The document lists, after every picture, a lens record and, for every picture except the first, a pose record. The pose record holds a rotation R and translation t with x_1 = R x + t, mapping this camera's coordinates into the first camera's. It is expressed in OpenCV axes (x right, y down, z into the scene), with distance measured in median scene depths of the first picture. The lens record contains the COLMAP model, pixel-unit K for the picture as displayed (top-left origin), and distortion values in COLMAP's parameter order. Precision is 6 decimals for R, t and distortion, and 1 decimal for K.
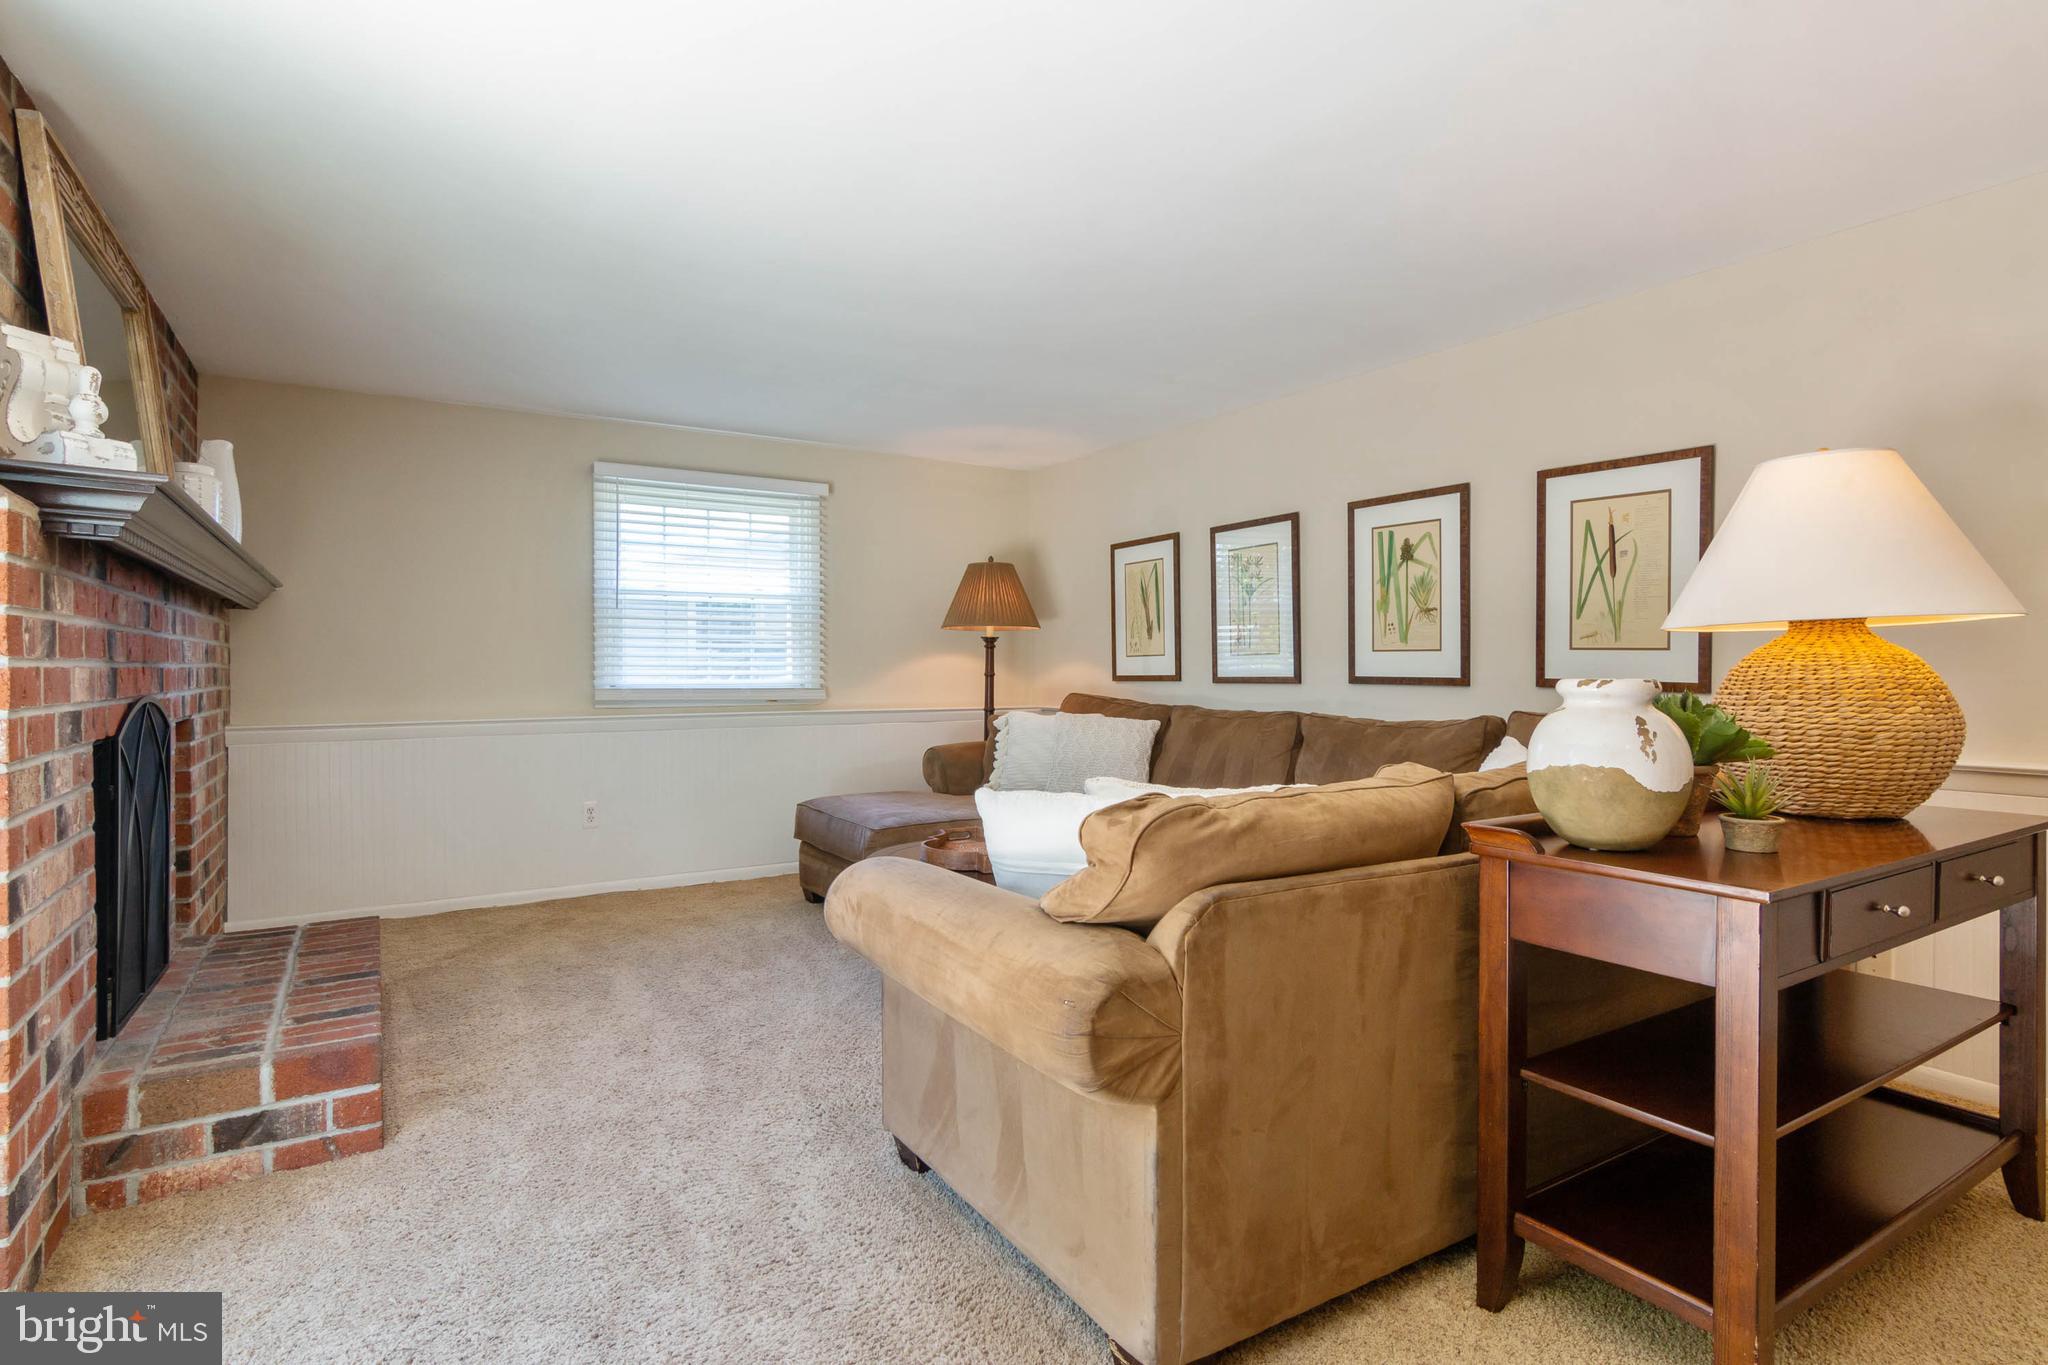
lens RADIAL K [[1035.6, 0, 1024.6], [0, 1035.6, 667.4], [0, 0, 1]] dist [-0.000658, -0.000191]
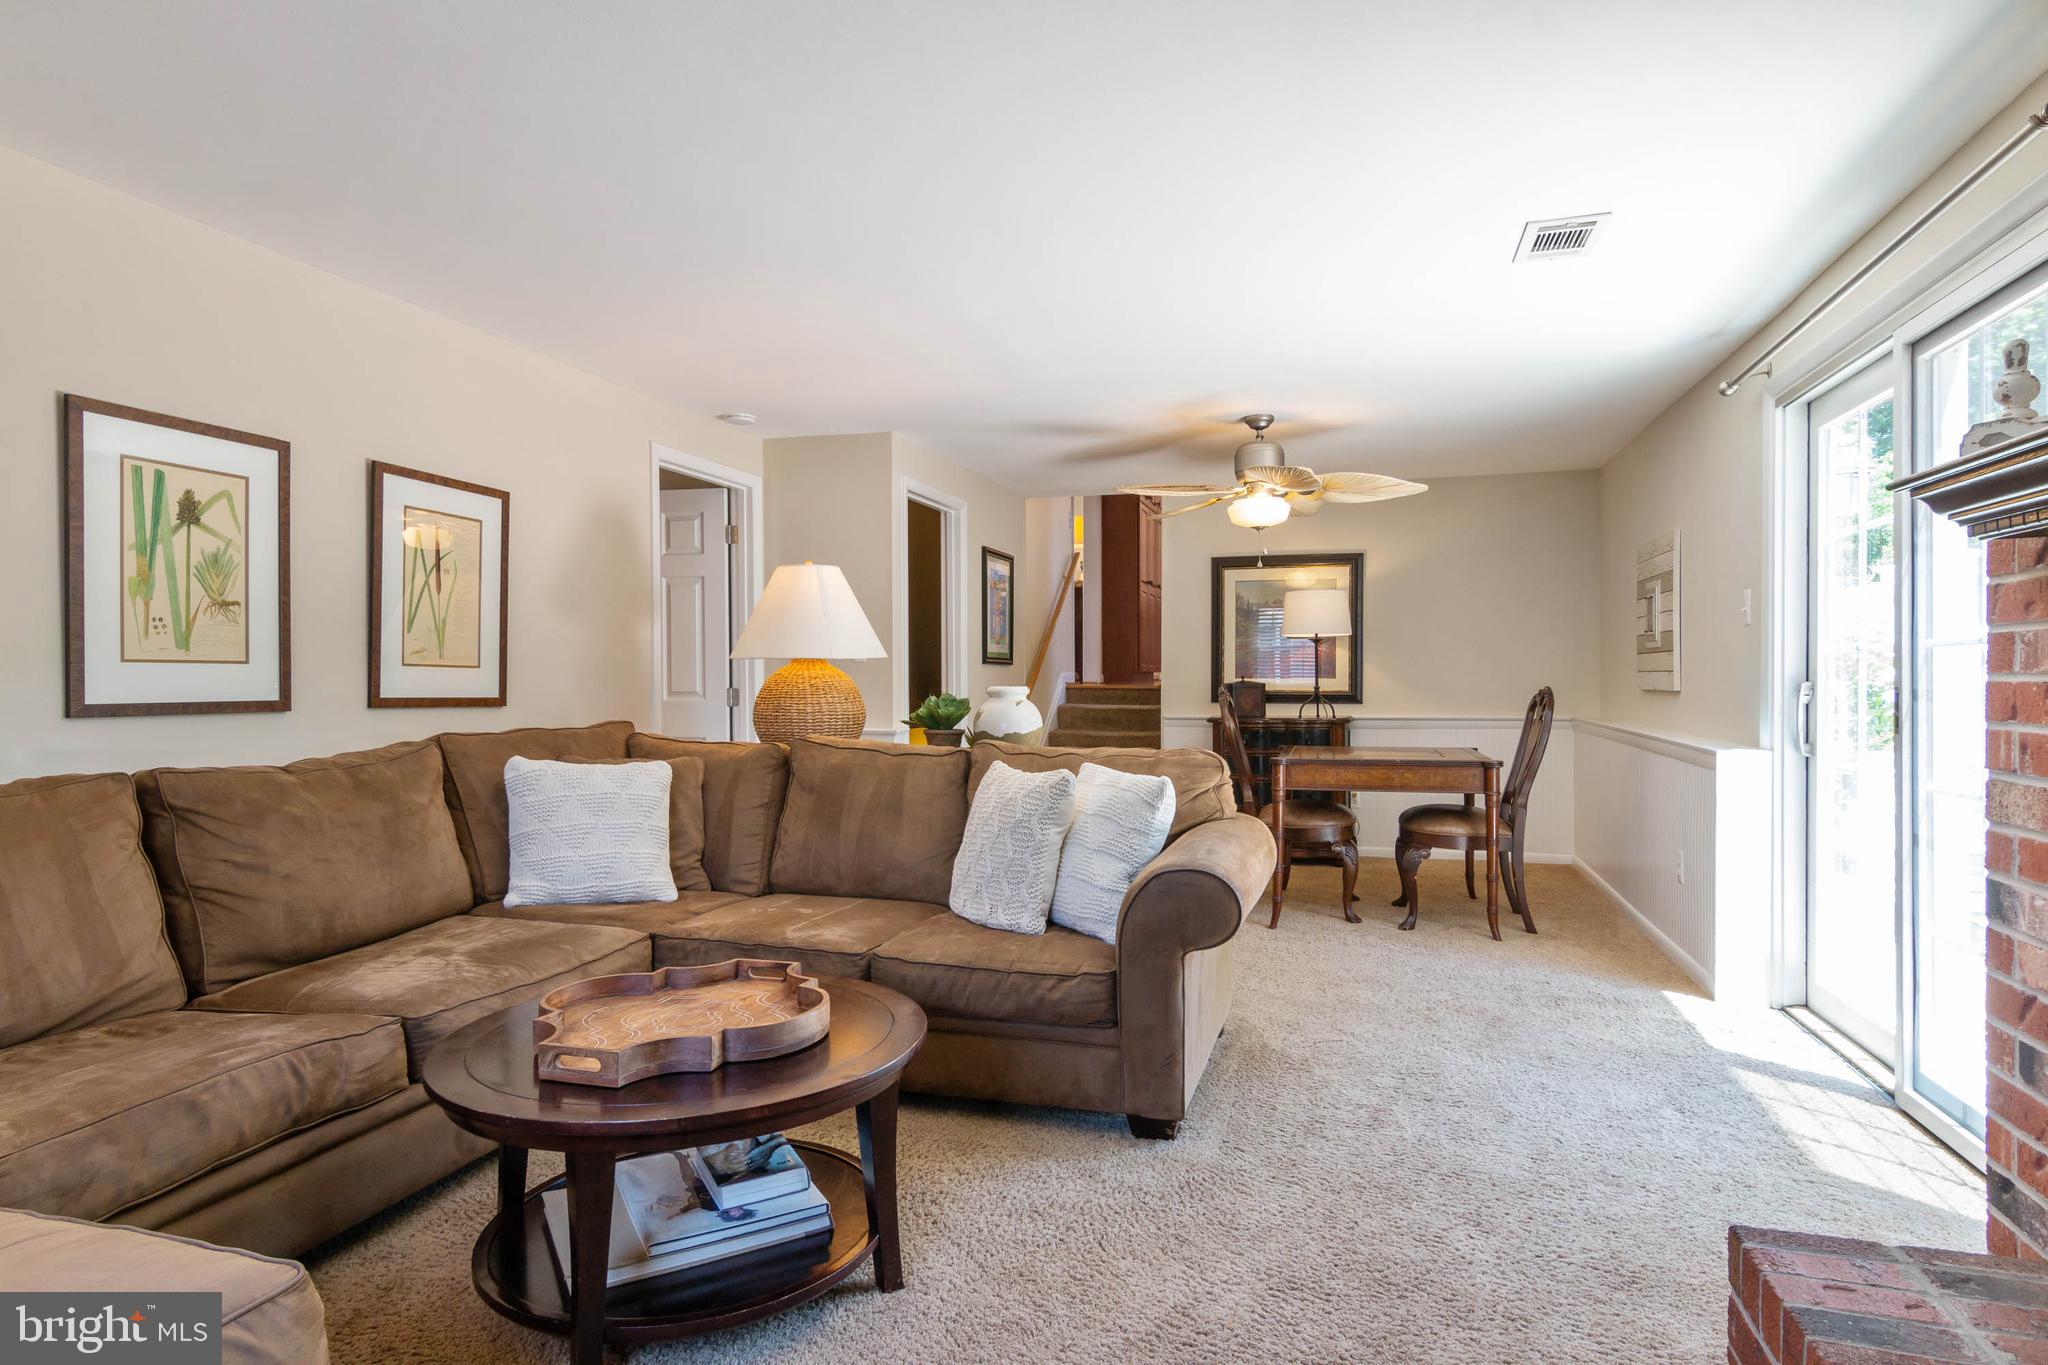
lens RADIAL K [[1035.6, 0, 1024.6], [0, 1035.6, 667.4], [0, 0, 1]] dist [-0.000658, -0.000191]
pose [[-0.648651, 0.005541, 0.761066, -0.470527], [0.003748, 0.999985, -0.004087, -0.008048], [-0.761077, 0.000201, -0.648661, 1.027345]]
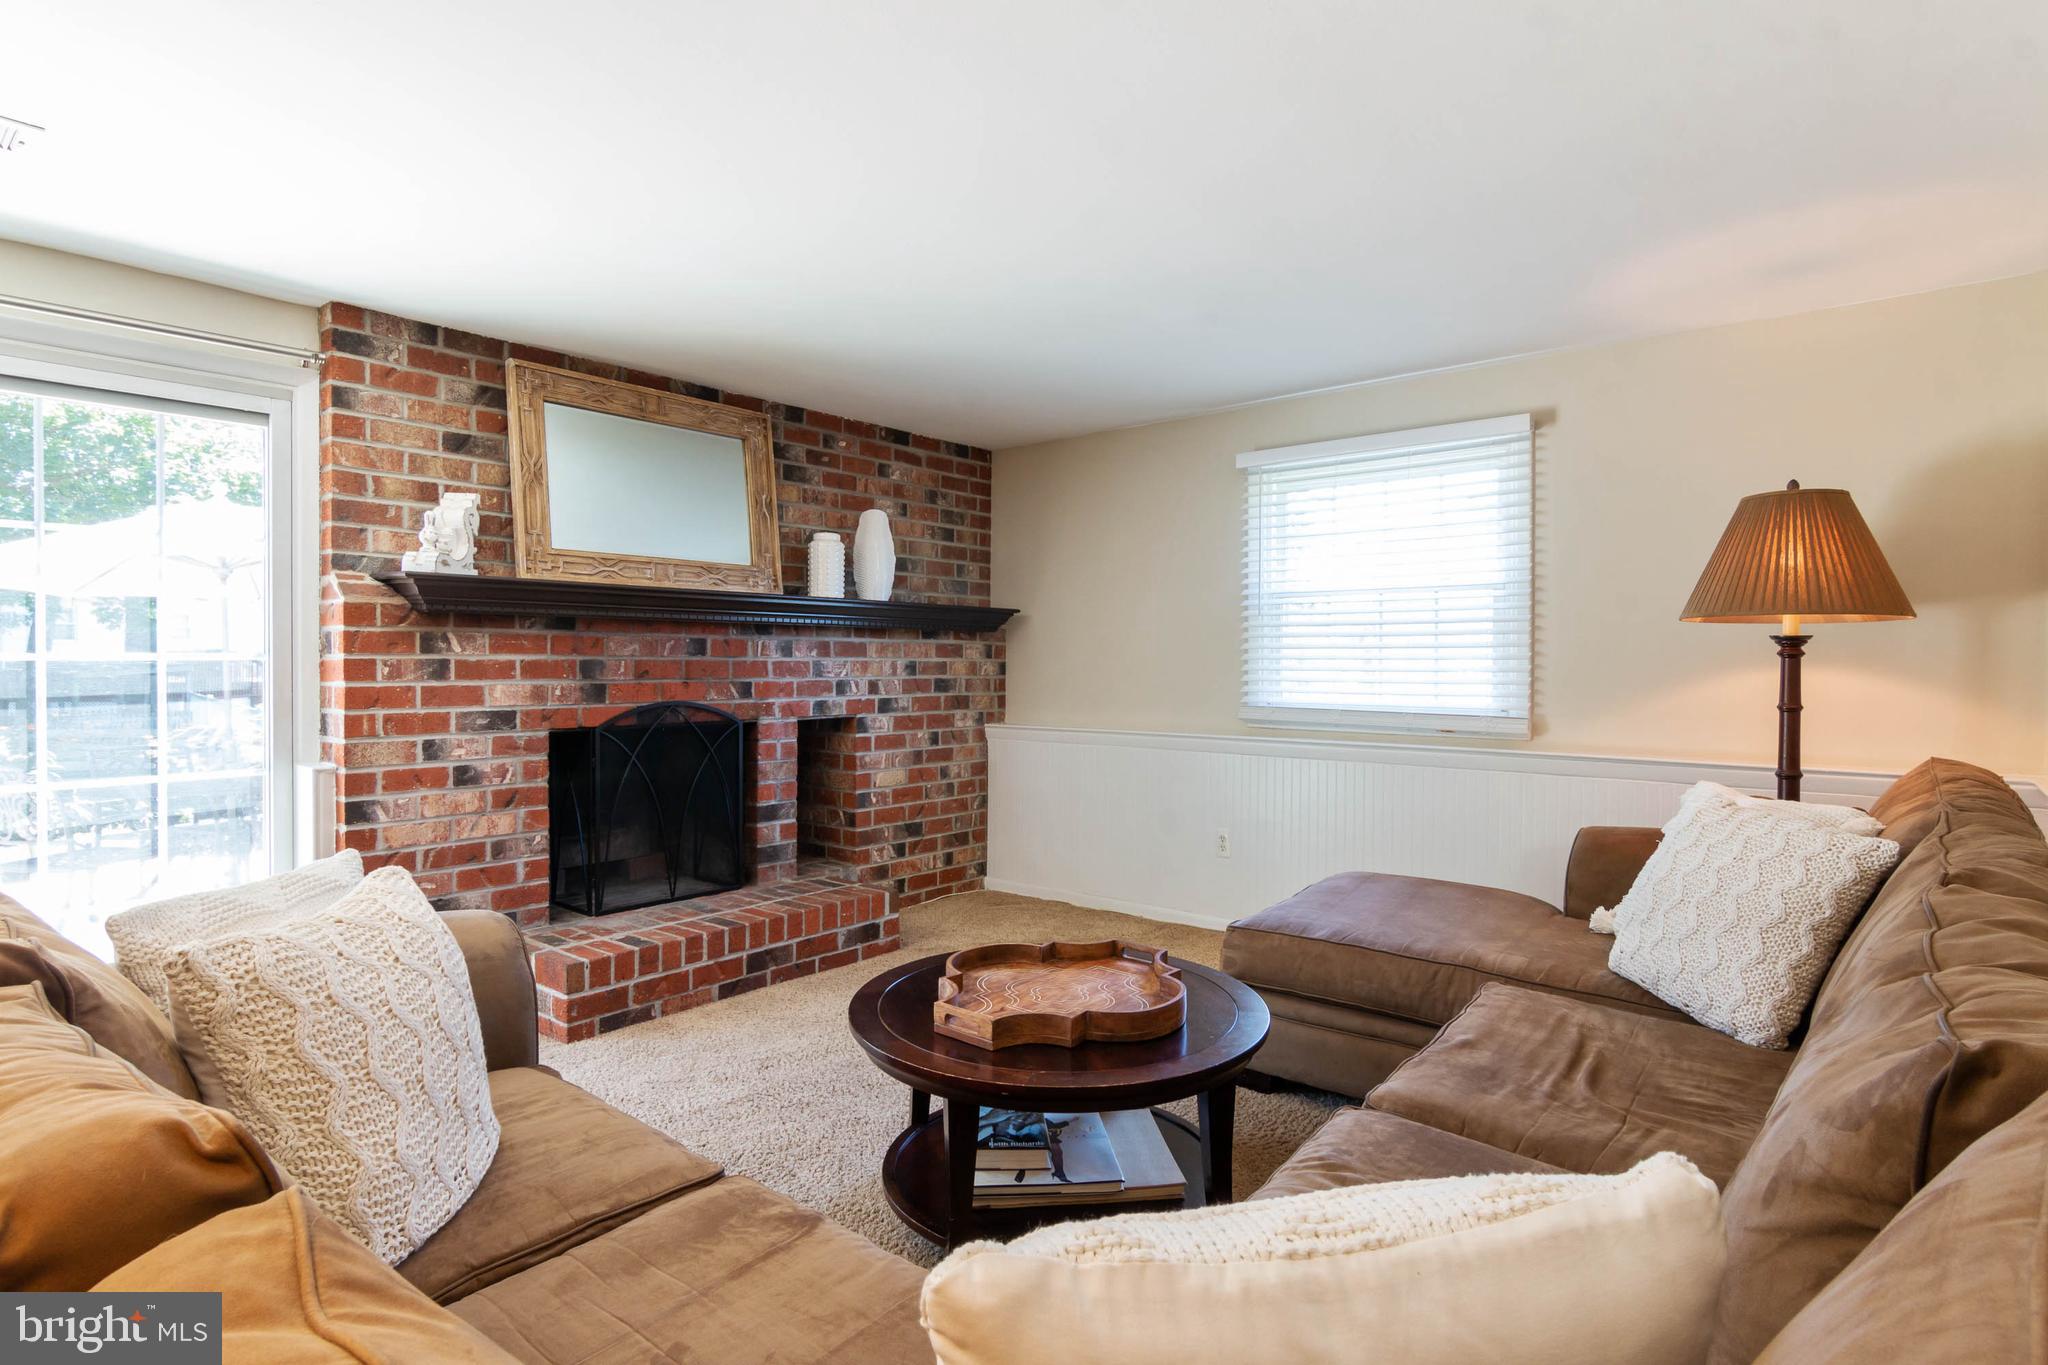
lens RADIAL K [[1035.6, 0, 1024.6], [0, 1035.6, 667.4], [0, 0, 1]] dist [-0.000658, -0.000191]
pose [[0.300182, 0.006429, -0.953860, 0.491618], [0.001299, 0.999974, 0.007149, -0.025184], [0.953881, -0.003385, 0.300166, 0.682284]]
